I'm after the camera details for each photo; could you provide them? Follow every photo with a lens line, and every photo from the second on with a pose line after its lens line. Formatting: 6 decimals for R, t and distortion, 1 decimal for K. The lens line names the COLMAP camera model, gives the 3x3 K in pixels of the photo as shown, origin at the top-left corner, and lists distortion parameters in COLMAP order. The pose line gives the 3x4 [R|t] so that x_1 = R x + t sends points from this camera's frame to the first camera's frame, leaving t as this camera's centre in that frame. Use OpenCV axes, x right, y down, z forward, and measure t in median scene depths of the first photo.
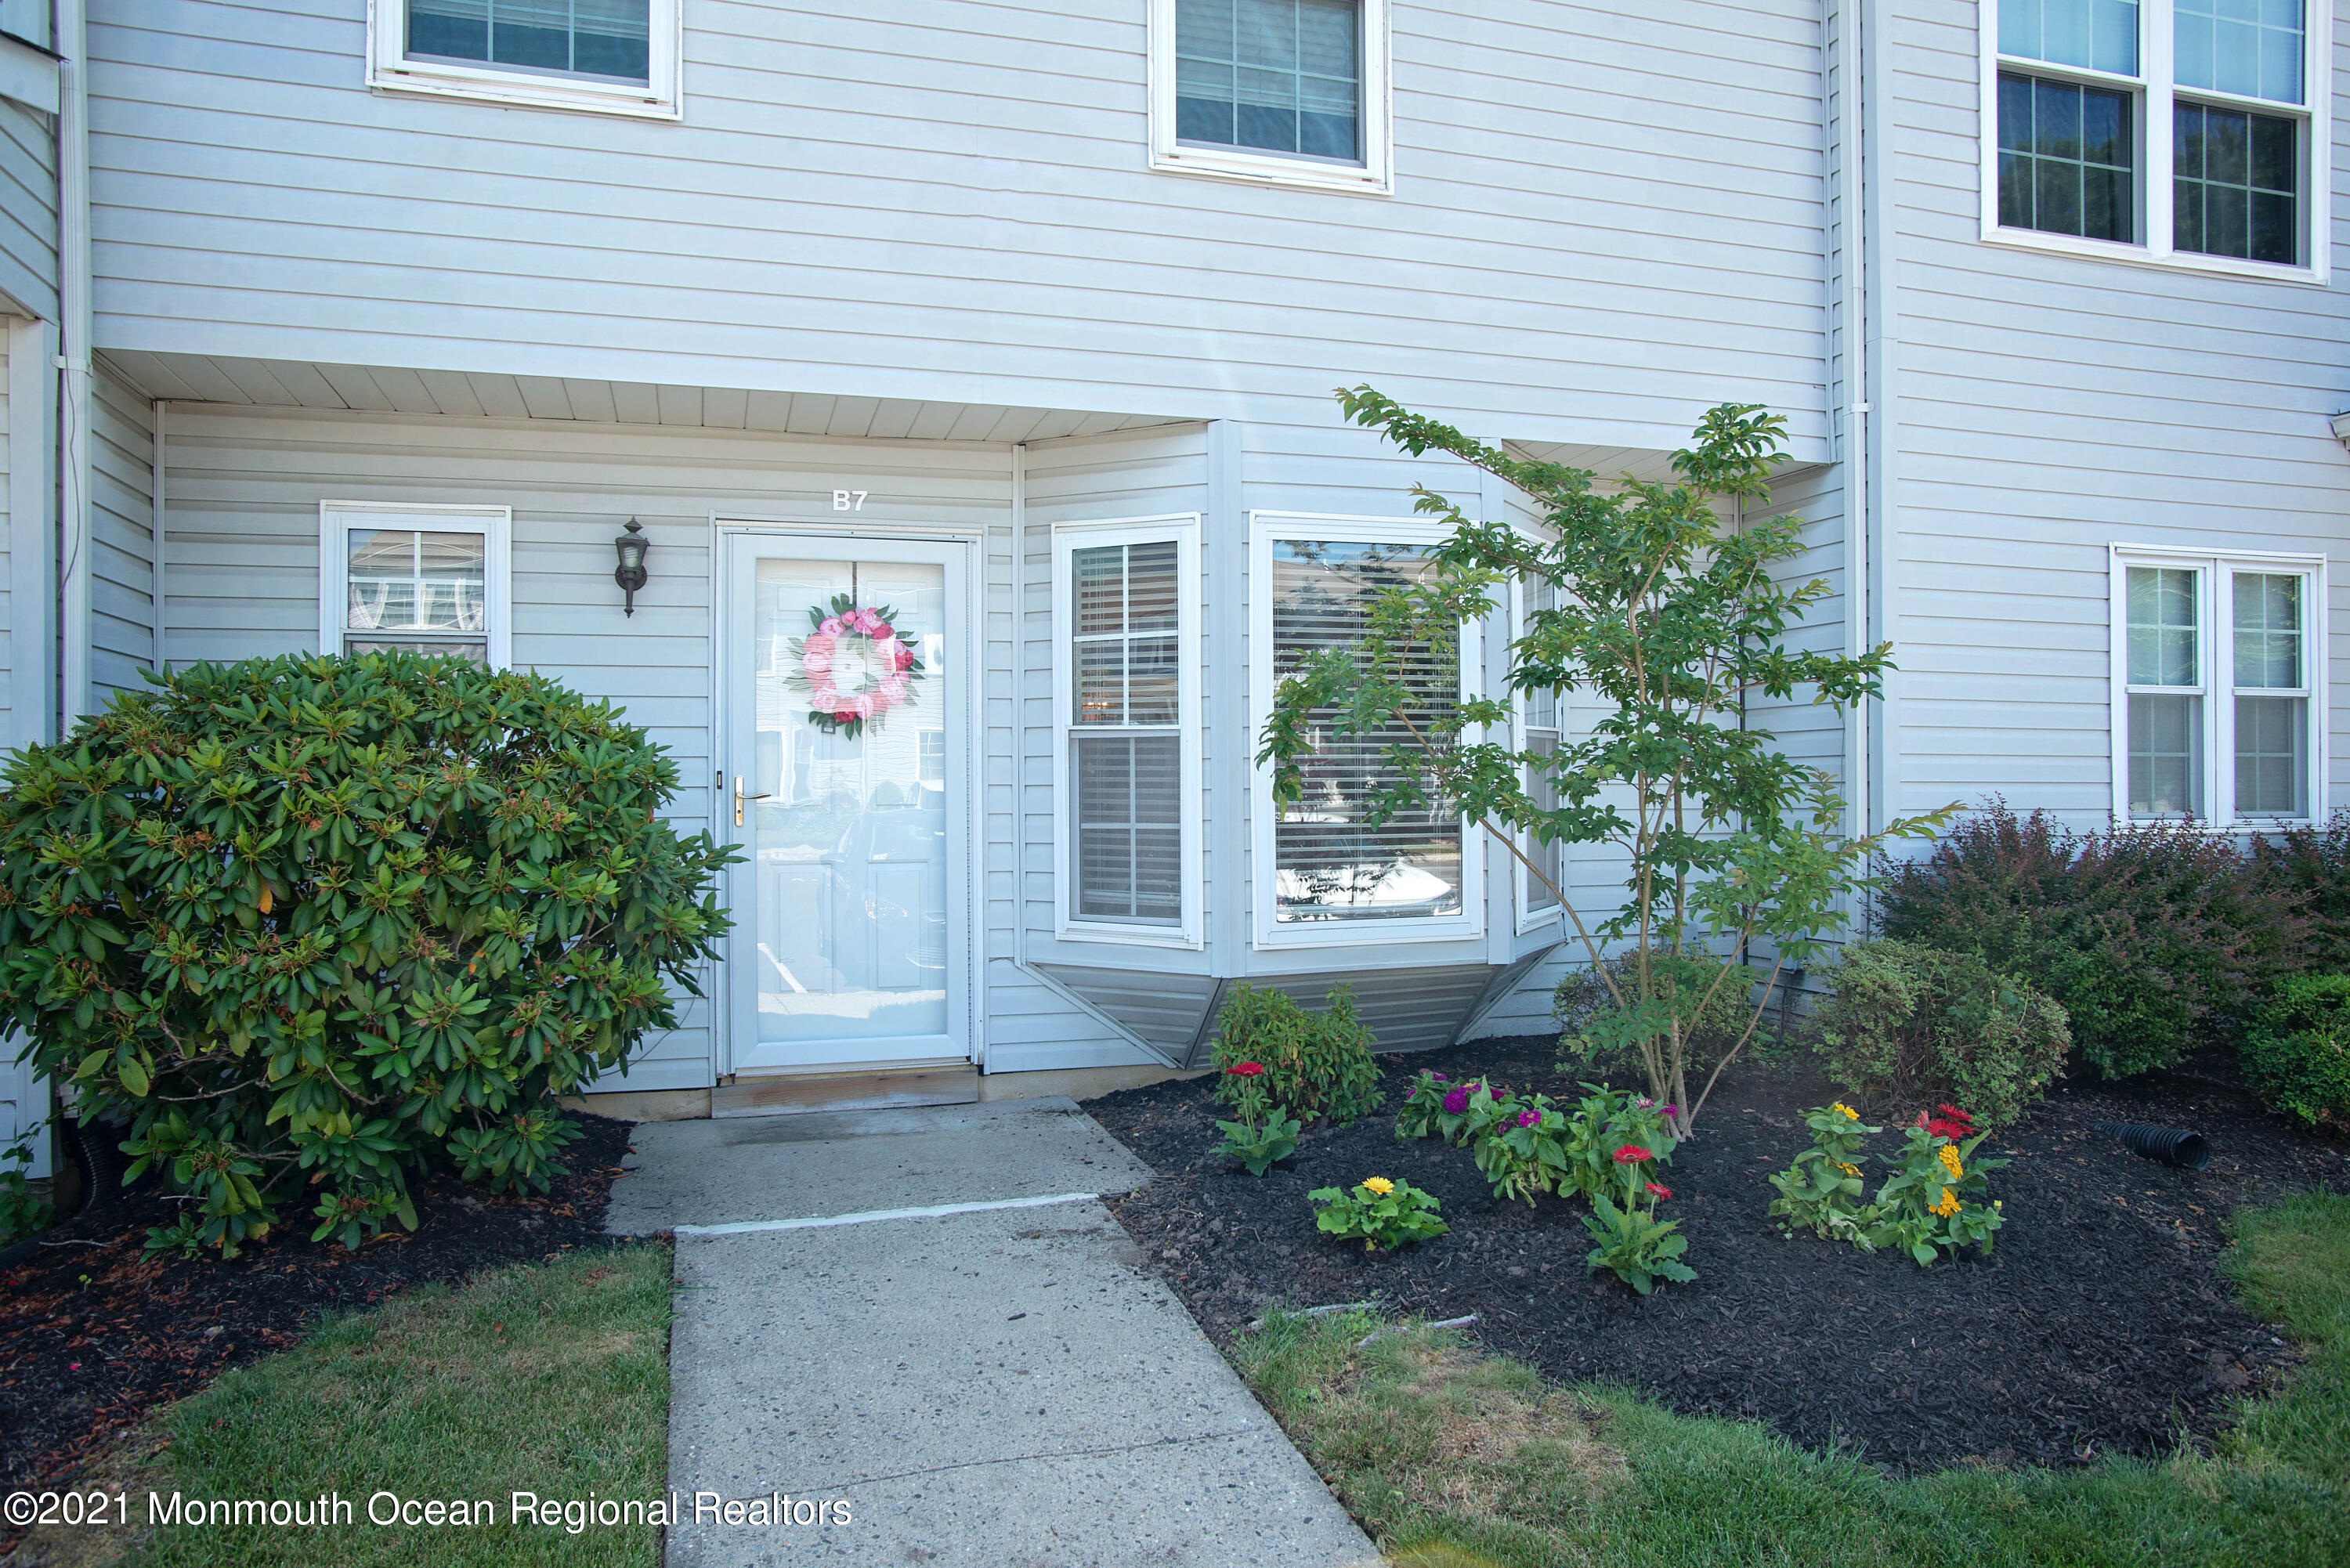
lens RADIAL K [[1529.3, 0, 1161.1], [0, 1529.3, 786.4], [0, 0, 1]] dist [-0.080468, 0.076001]
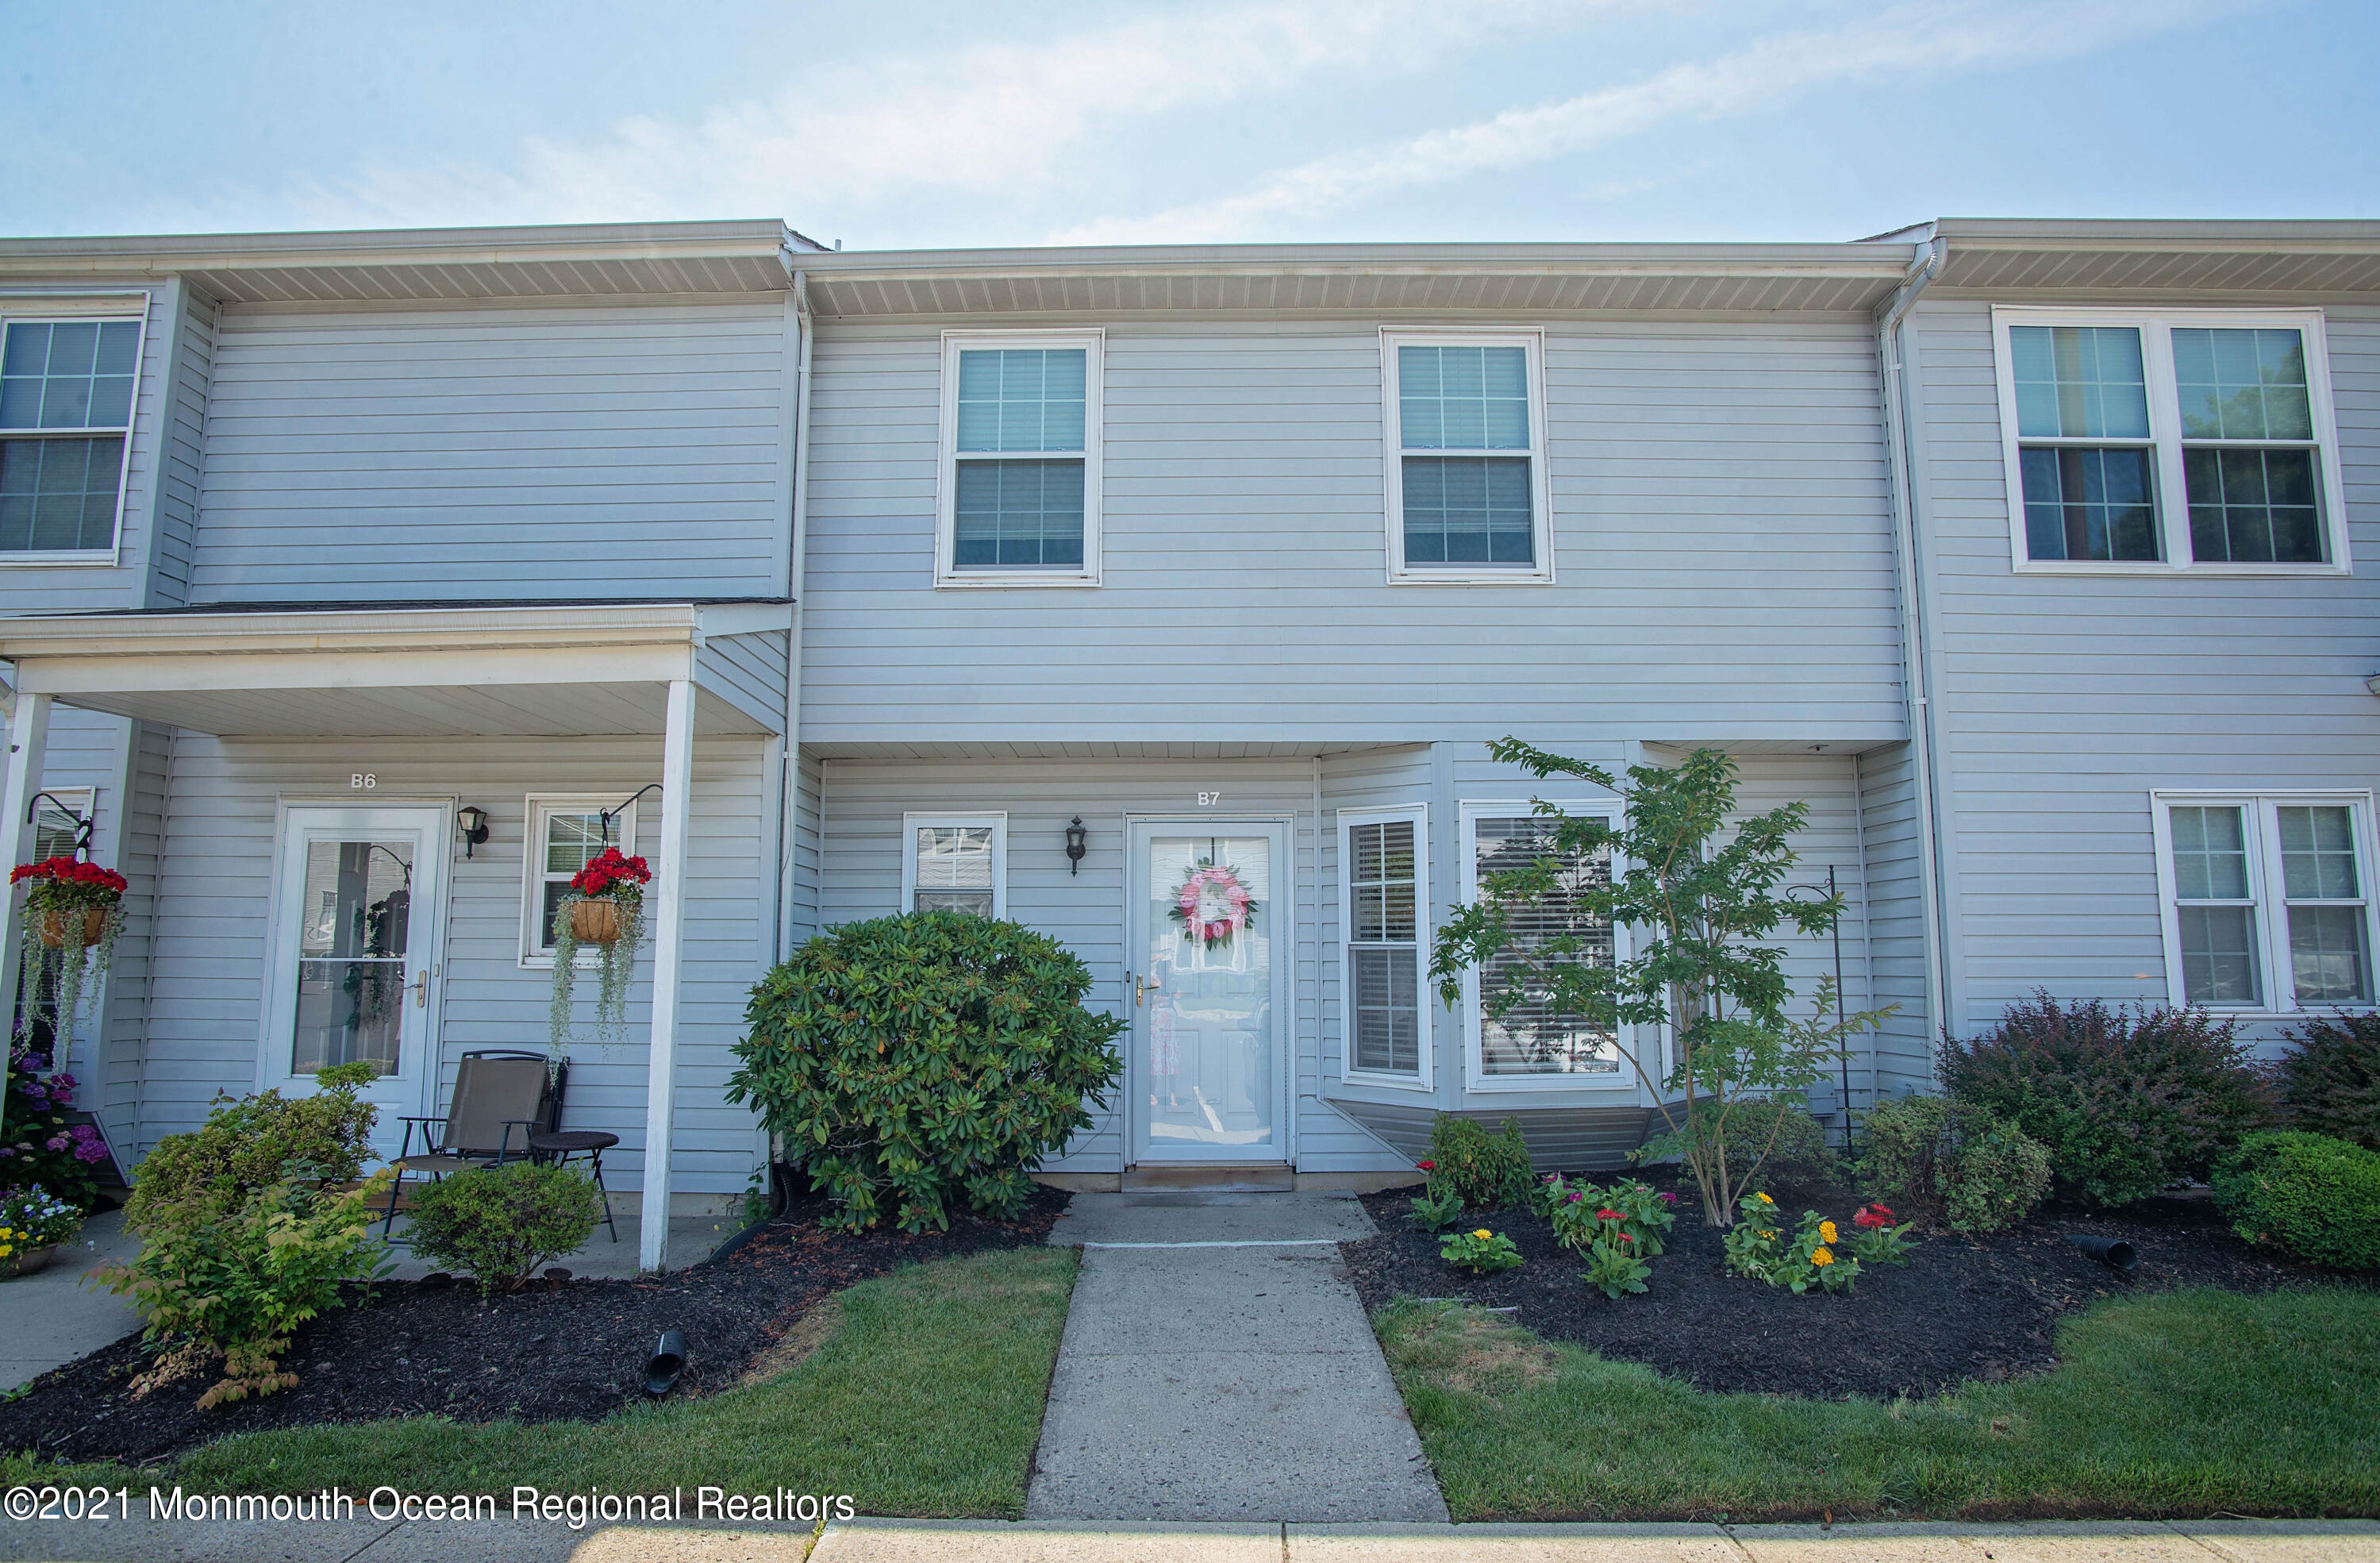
lens RADIAL K [[1400.6, 0, 1190.0], [0, 1400.6, 781.5], [0, 0, 1]] dist [-0.098118, 0.073846]
pose [[0.957761, -0.033523, -0.285604, 0.241193], [-0.001360, 0.992643, -0.121073, -0.036650], [0.287561, 0.116348, 0.950669, -0.488869]]
